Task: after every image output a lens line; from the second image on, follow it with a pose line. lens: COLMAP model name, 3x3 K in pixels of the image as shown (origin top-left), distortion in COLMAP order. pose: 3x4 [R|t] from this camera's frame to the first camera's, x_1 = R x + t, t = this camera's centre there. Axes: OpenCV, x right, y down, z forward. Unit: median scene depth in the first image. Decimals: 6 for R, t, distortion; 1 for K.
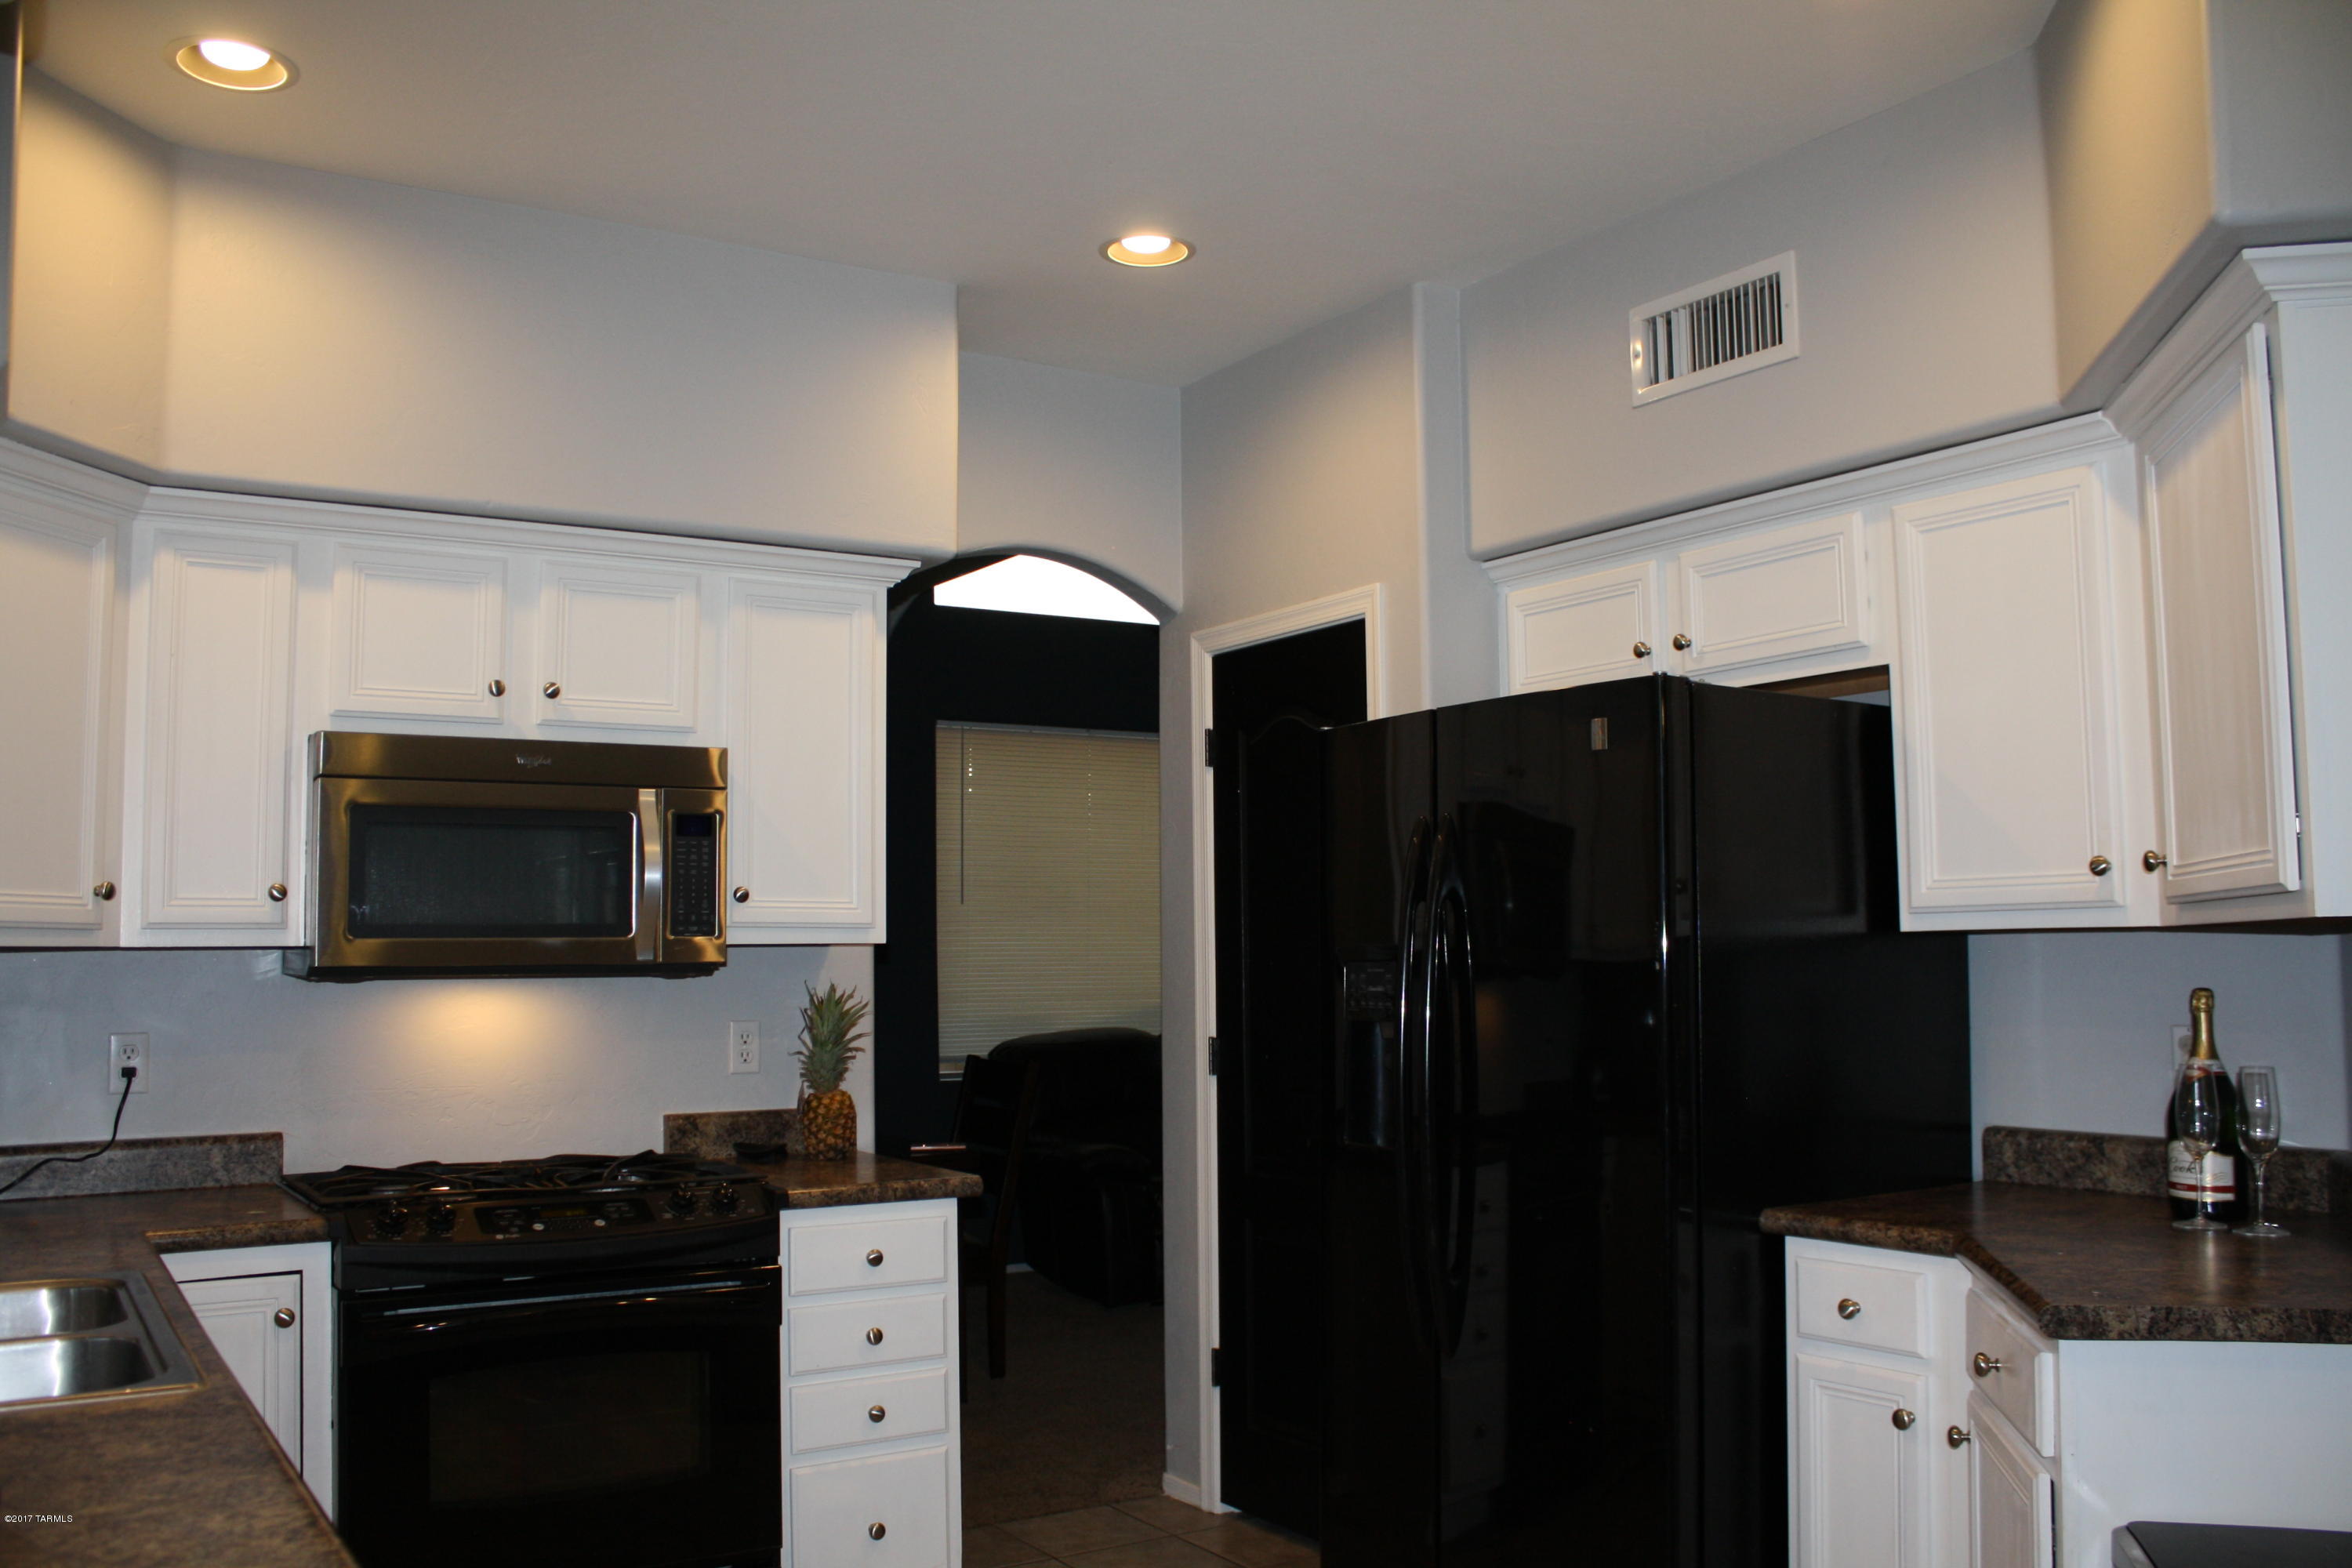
lens RADIAL K [[1978.1, 0, 1180.4], [0, 1978.1, 797.8], [0, 0, 1]] dist [-0.123267, 0.095220]
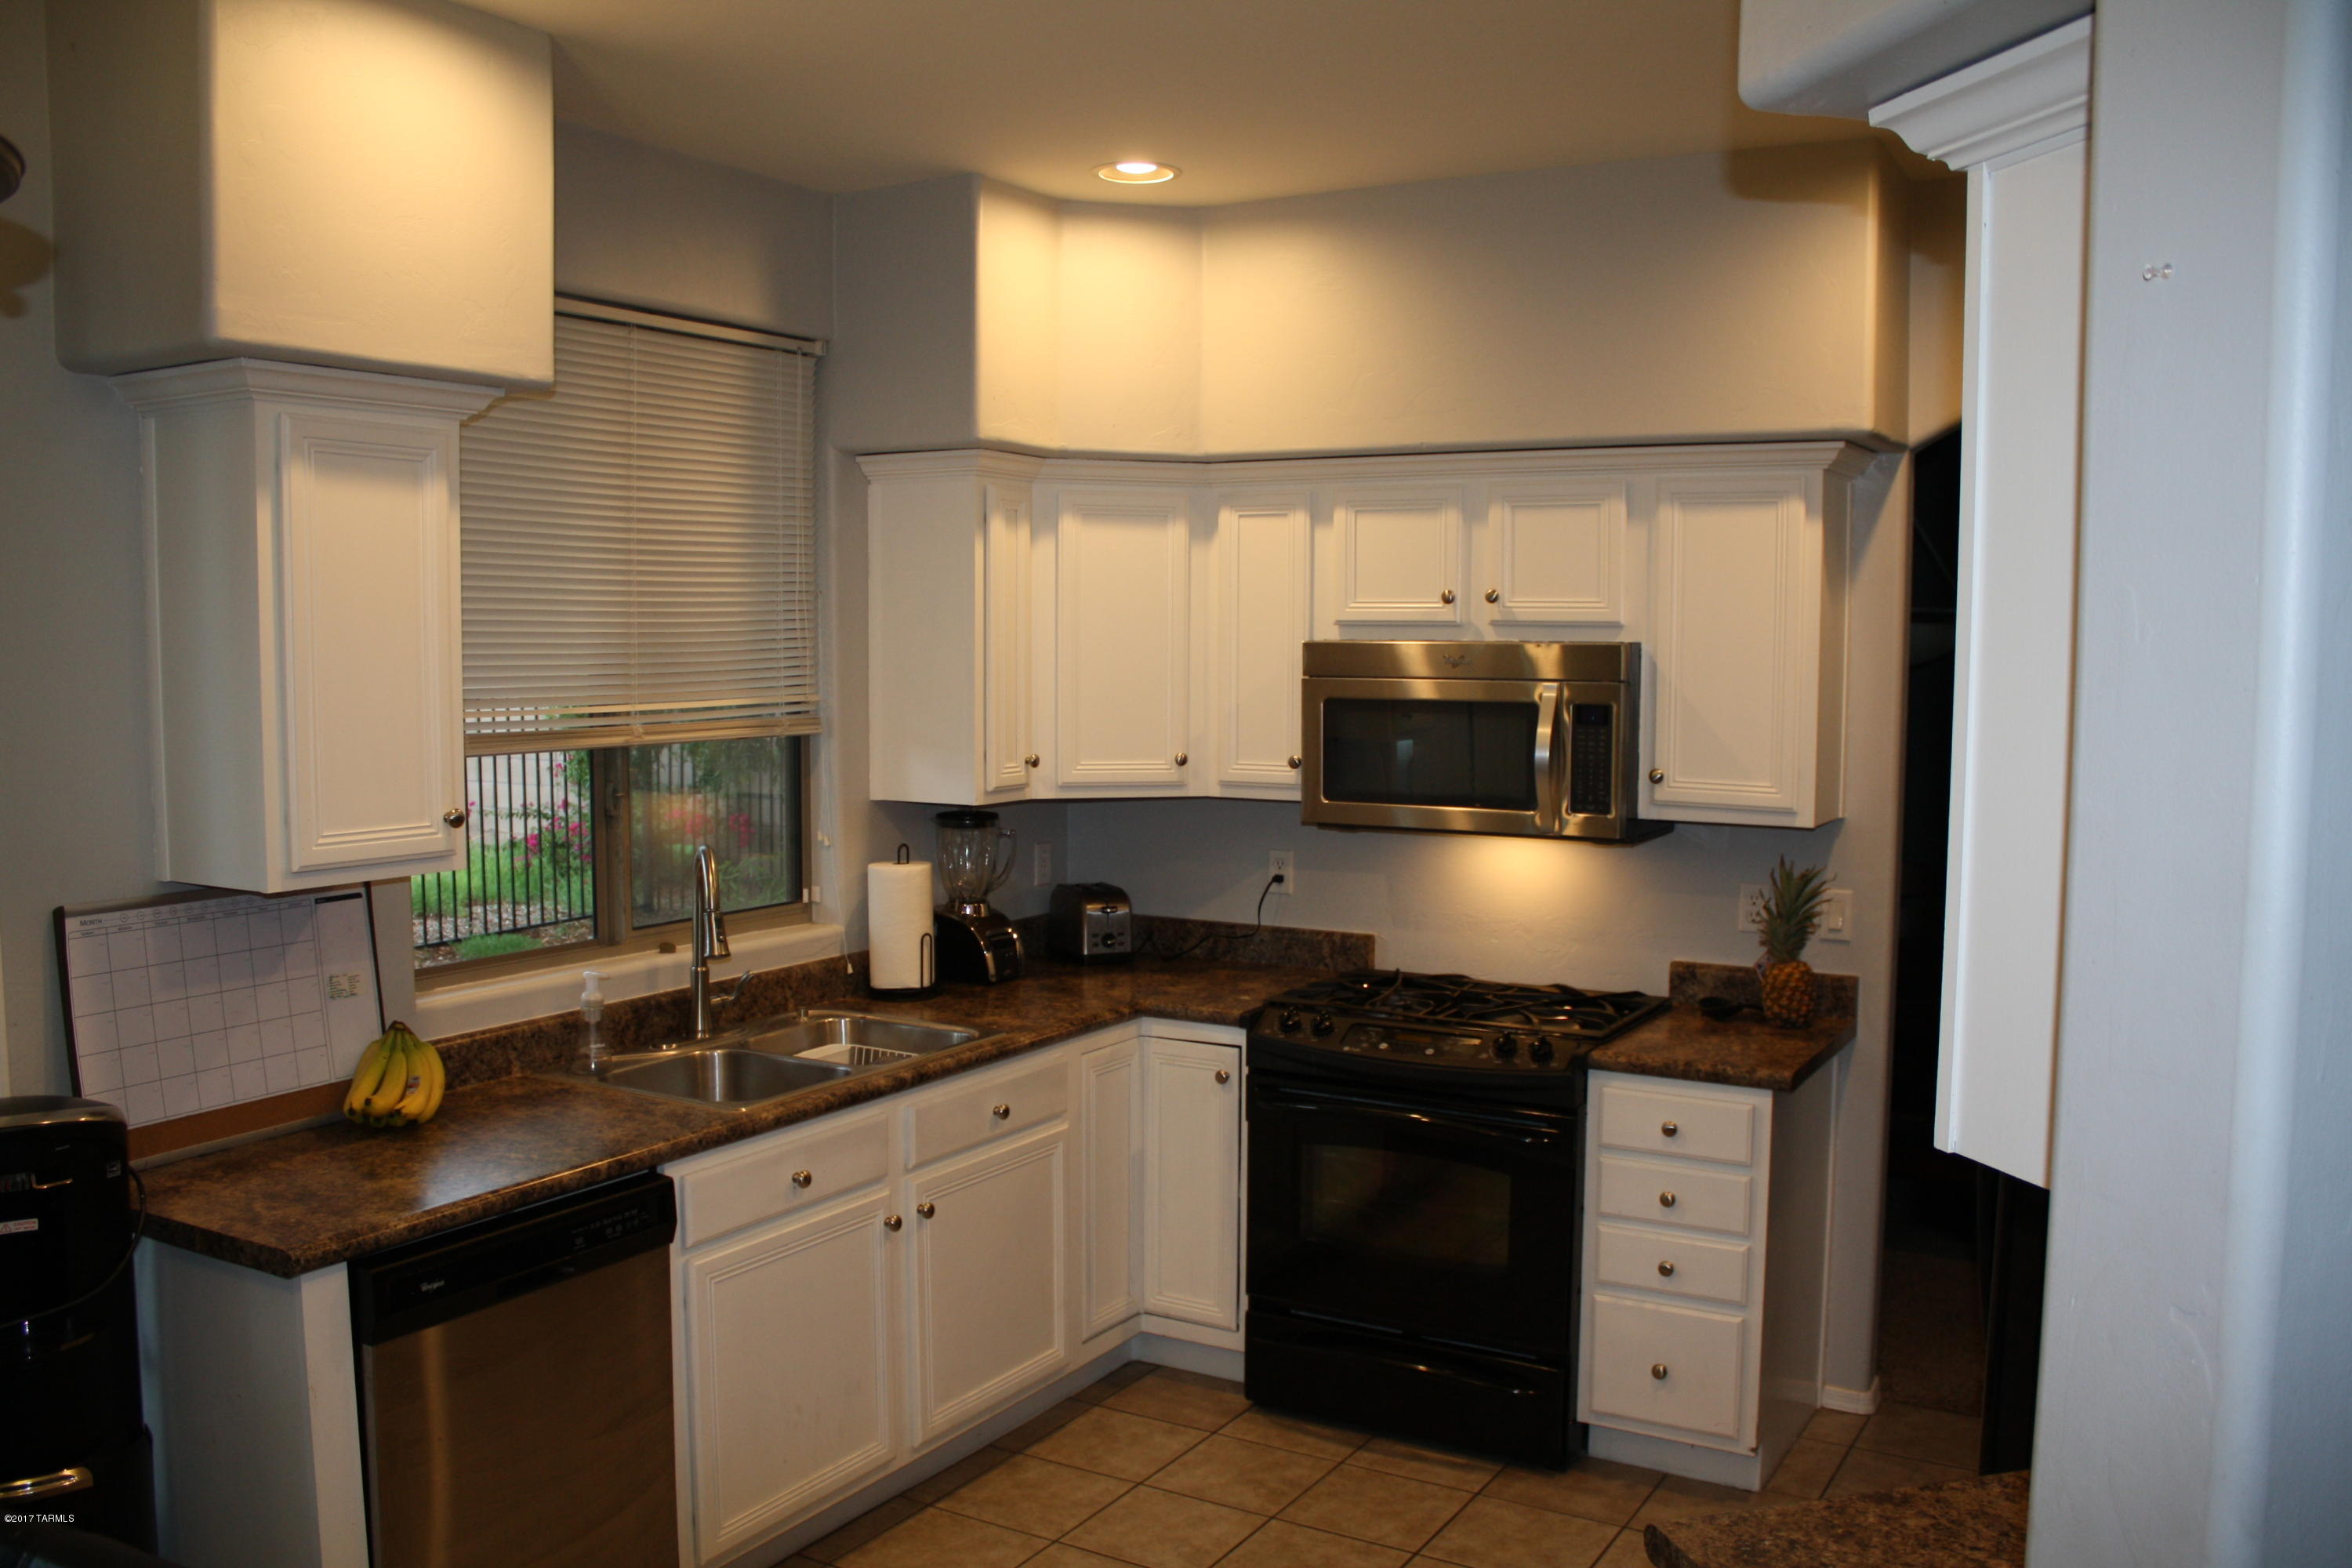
lens RADIAL K [[1978.1, 0, 1187.3], [0, 1978.1, 787.8], [0, 0, 1]] dist [-0.123267, 0.095220]
pose [[0.469631, 0.084415, -0.878818, 0.650849], [0.054868, 0.990703, 0.124483, -0.100103], [0.881156, -0.106681, 0.460633, 0.290304]]
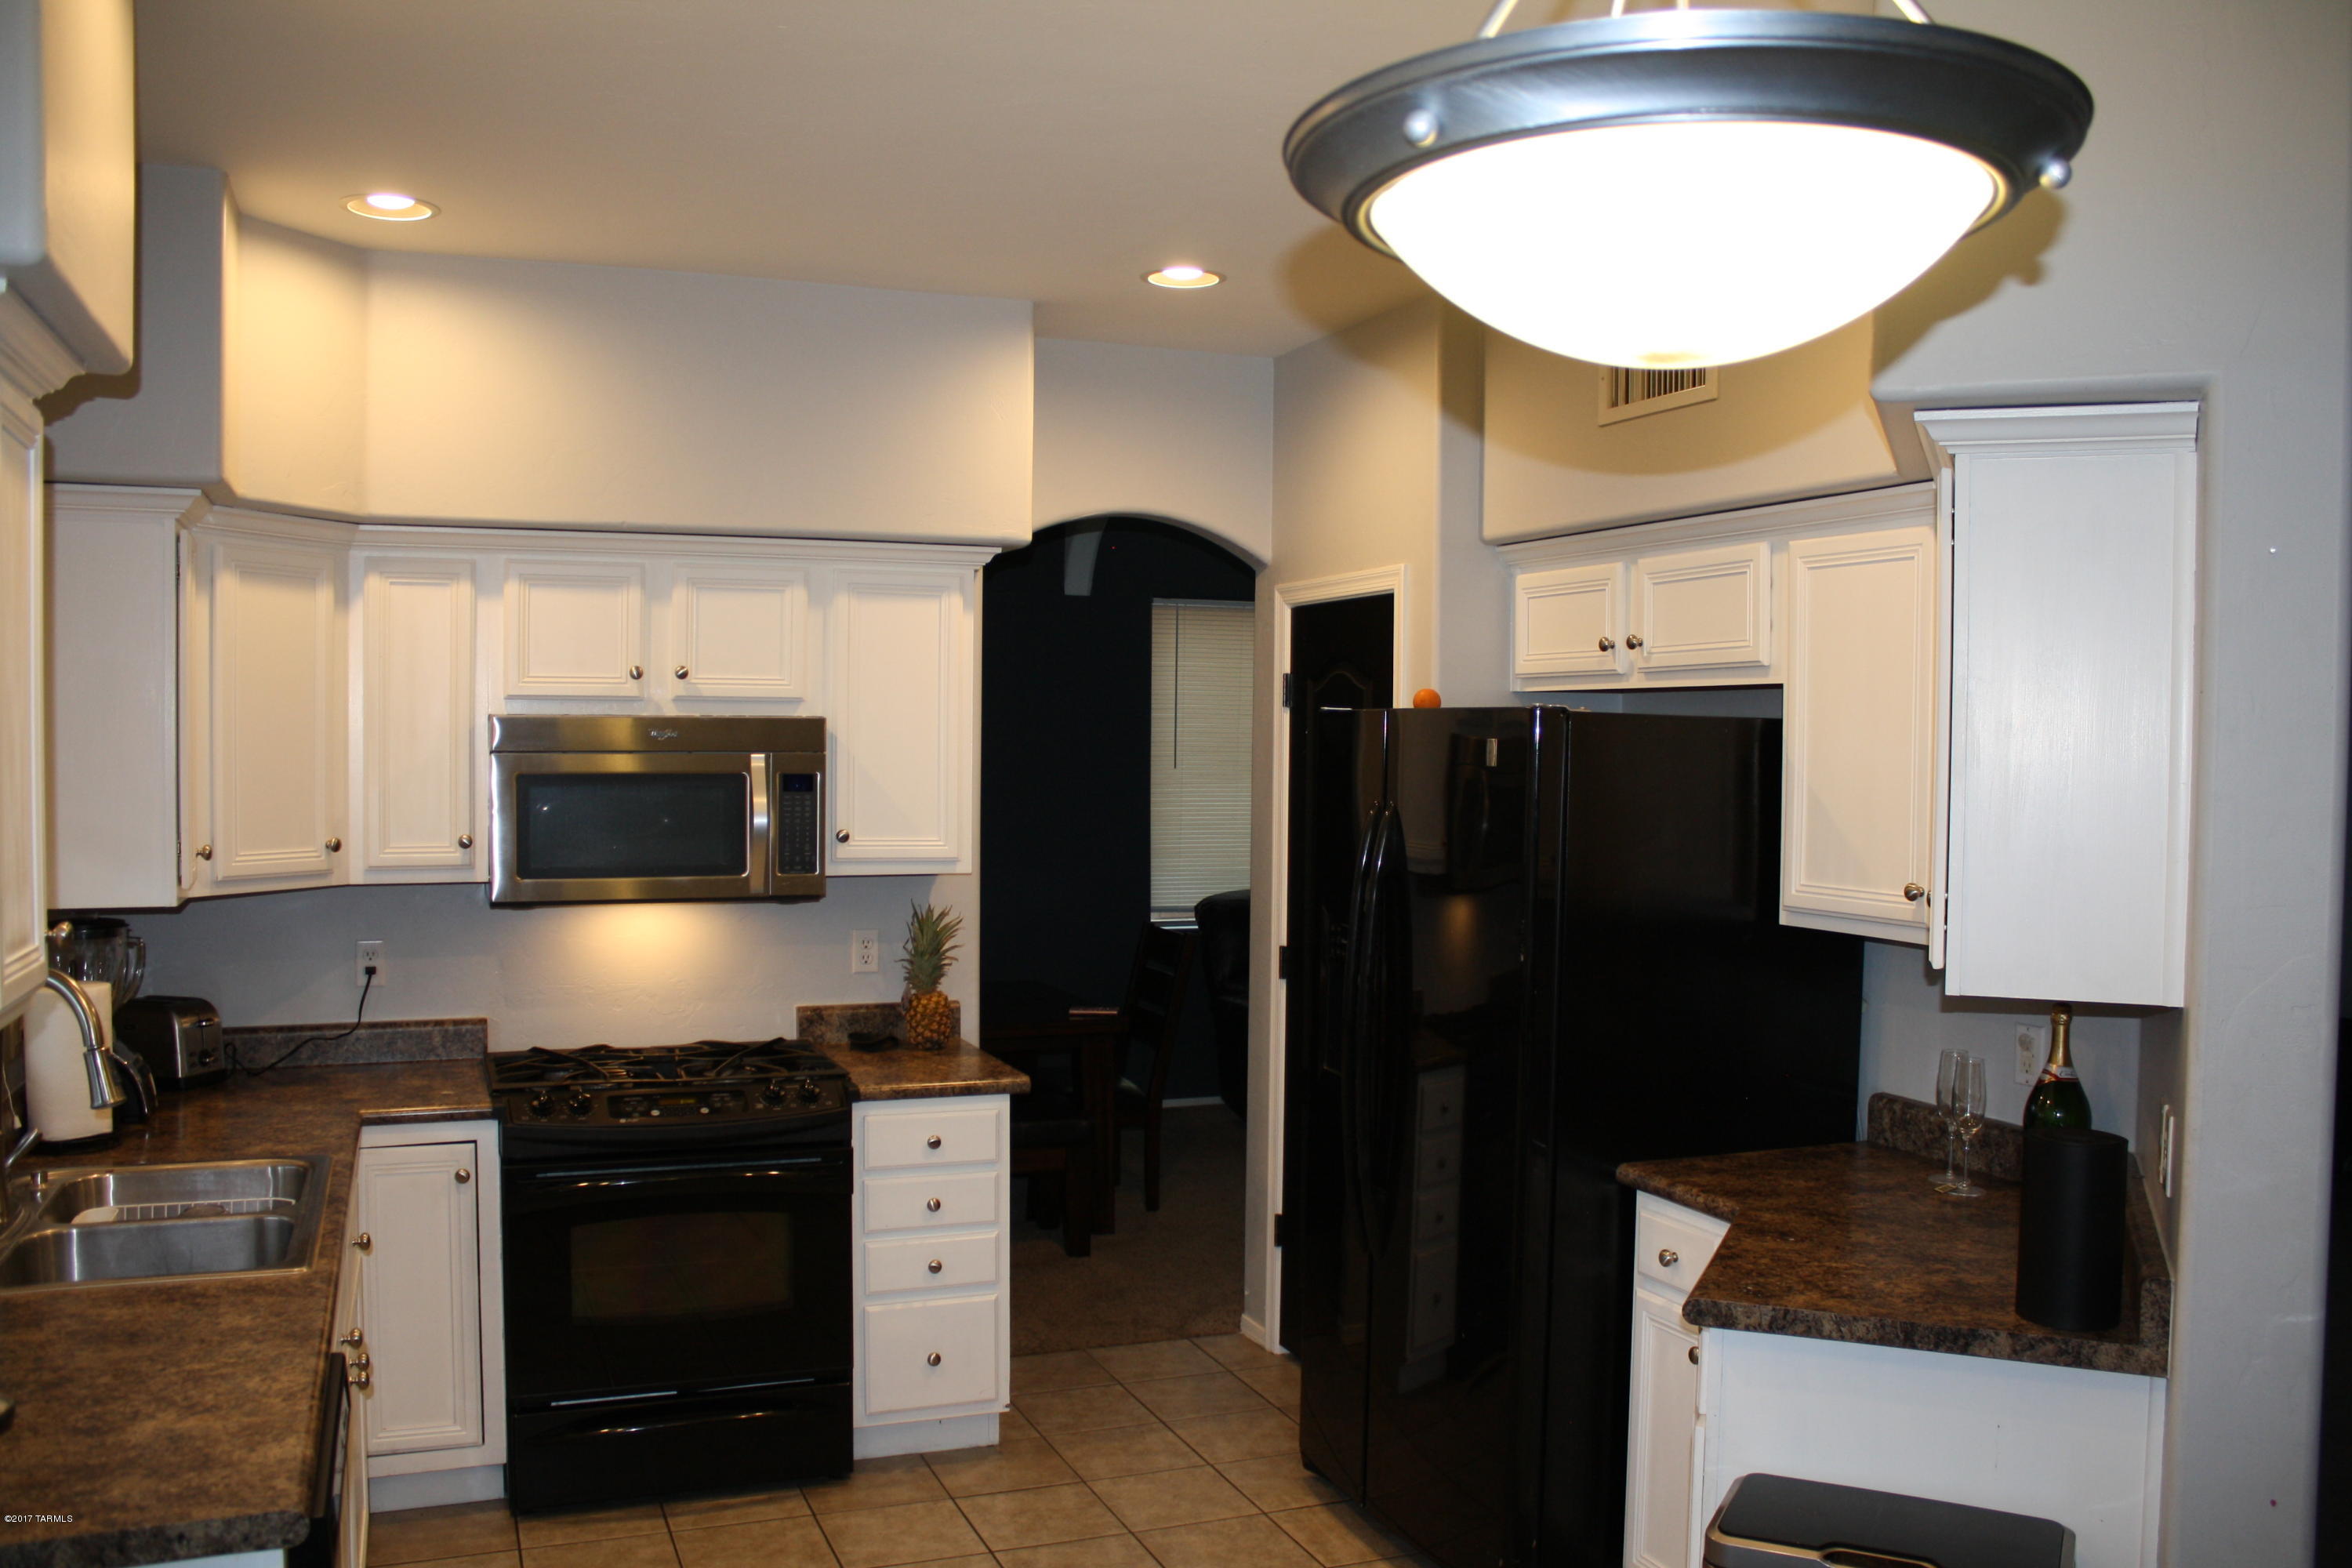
lens RADIAL K [[1978.1, 0, 1167.5], [0, 1978.1, 784.1], [0, 0, 1]] dist [-0.123267, 0.095220]
pose [[0.981088, 0.024944, -0.191946, 0.218298], [-0.004903, 0.994546, 0.104183, -0.117347], [0.193498, -0.101271, 0.975860, -0.150210]]
